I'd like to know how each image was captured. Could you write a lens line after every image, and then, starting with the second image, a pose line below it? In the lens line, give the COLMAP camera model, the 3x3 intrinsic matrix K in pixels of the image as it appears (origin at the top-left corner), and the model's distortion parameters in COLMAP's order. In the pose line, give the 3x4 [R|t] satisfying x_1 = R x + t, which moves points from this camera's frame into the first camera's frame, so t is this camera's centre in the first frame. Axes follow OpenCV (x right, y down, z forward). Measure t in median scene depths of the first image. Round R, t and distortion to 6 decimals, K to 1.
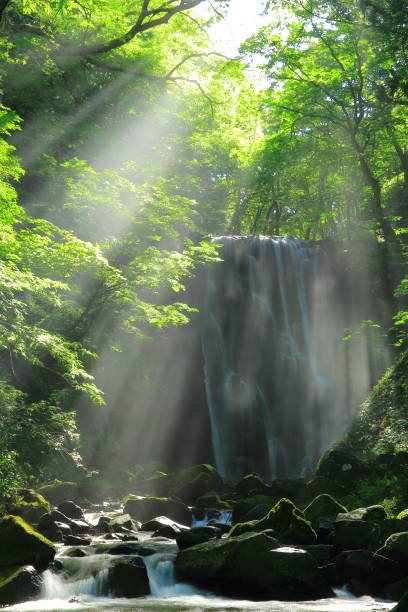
lens RADIAL K [[874.8, 0, 203.9], [0, 874.8, 331.2], [0, 0, 1]] dist [0.024085, 0.028408]
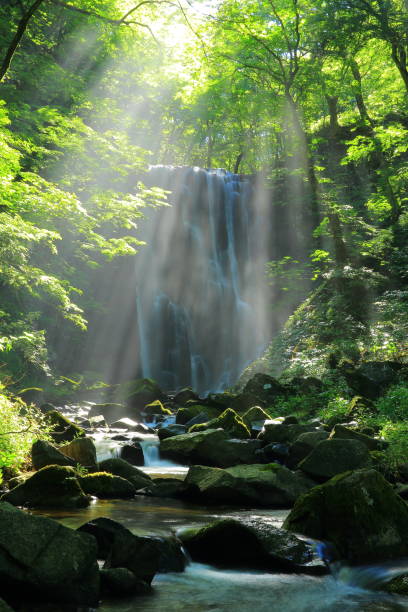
lens RADIAL K [[874.8, 0, 203.9], [0, 874.8, 331.2], [0, 0, 1]] dist [0.024085, 0.028408]
pose [[0.993861, 0.049687, 0.098854, -0.053878], [-0.059416, 0.993407, 0.098047, -0.040326], [-0.093330, -0.103318, 0.990260, -0.223476]]
